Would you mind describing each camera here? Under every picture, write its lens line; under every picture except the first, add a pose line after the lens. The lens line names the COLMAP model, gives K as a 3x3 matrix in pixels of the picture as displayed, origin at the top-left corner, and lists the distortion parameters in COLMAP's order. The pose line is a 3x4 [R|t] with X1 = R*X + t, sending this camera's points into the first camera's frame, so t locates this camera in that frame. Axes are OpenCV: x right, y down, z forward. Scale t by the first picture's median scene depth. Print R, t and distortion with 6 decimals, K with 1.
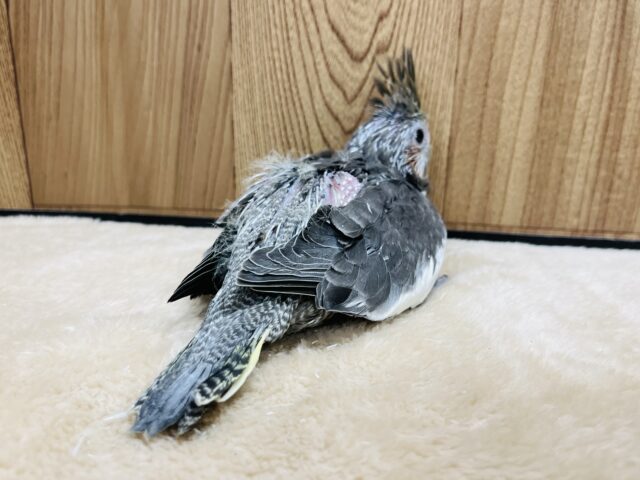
lens RADIAL K [[629.9, 0, 321.5], [0, 629.9, 241.5], [0, 0, 1]] dist [0.010899, -0.043354]
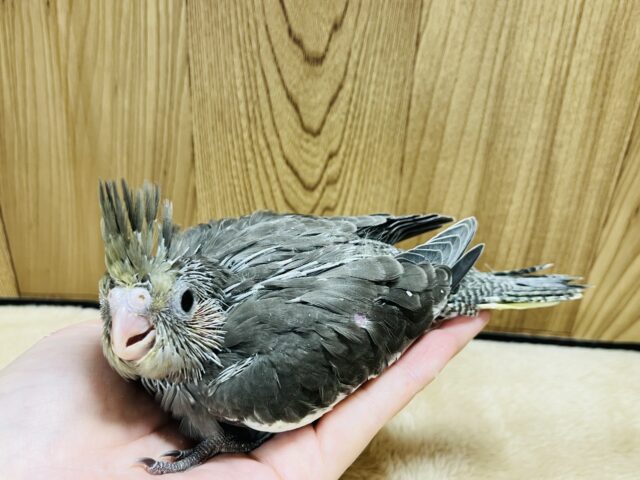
lens RADIAL K [[629.9, 0, 321.5], [0, 629.9, 241.5], [0, 0, 1]] dist [0.010899, -0.043354]
pose [[0.999513, 0.011306, 0.029078, 0.047491], [-0.016326, 0.983773, 0.178674, -0.400052], [-0.026586, -0.179062, 0.983479, -0.104886]]
